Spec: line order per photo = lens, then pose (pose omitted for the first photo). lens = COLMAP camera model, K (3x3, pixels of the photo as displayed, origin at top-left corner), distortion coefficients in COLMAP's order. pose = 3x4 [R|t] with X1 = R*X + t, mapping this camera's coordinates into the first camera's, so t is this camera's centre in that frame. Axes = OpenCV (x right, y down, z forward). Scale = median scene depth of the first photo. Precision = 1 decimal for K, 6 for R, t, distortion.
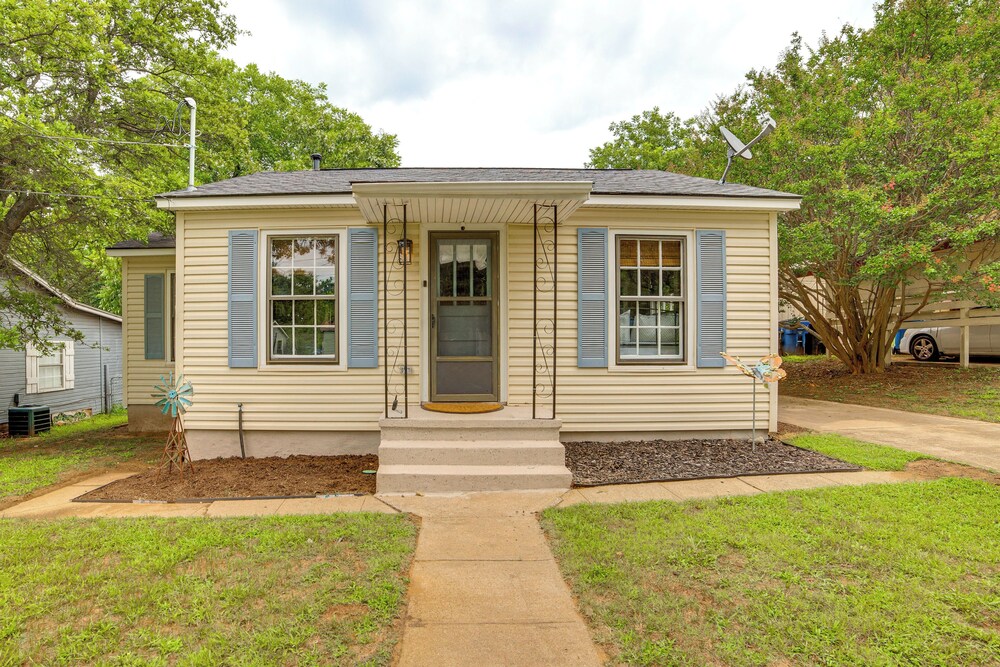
lens RADIAL K [[473.6, 0, 453.6], [0, 473.6, 349.2], [0, 0, 1]] dist [-0.047753, 0.004328]
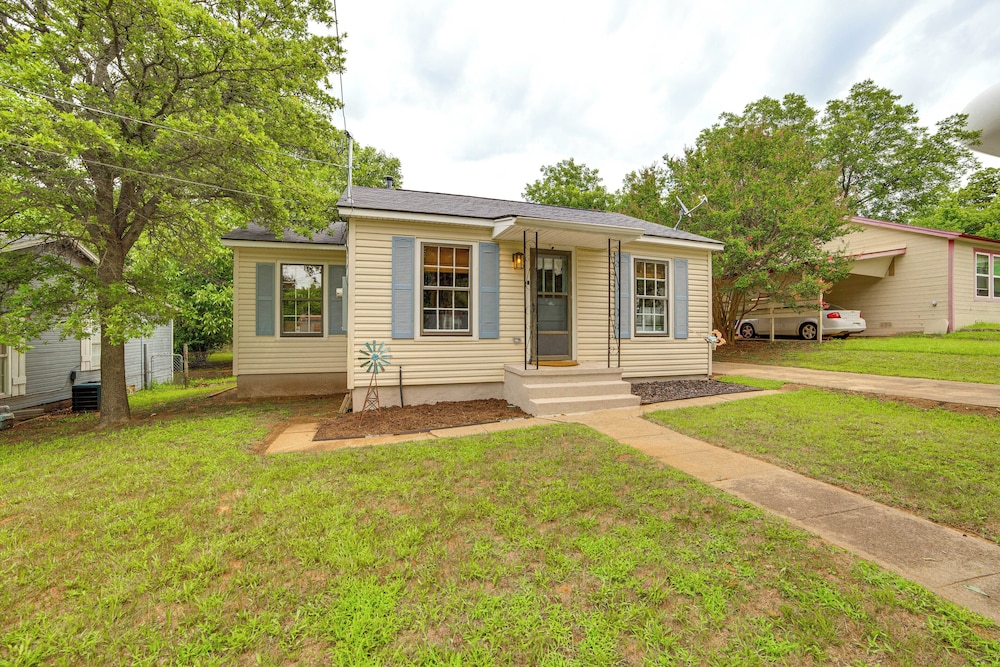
lens RADIAL K [[402.0, 0, 493.7], [0, 402.0, 333.2], [0, 0, 1]] dist [-0.043946, 0.000326]
pose [[0.949605, 0.003715, 0.313428, -0.558643], [-0.001109, 0.999963, -0.008492, 0.032777], [-0.313448, 0.007717, 0.949574, -0.176125]]
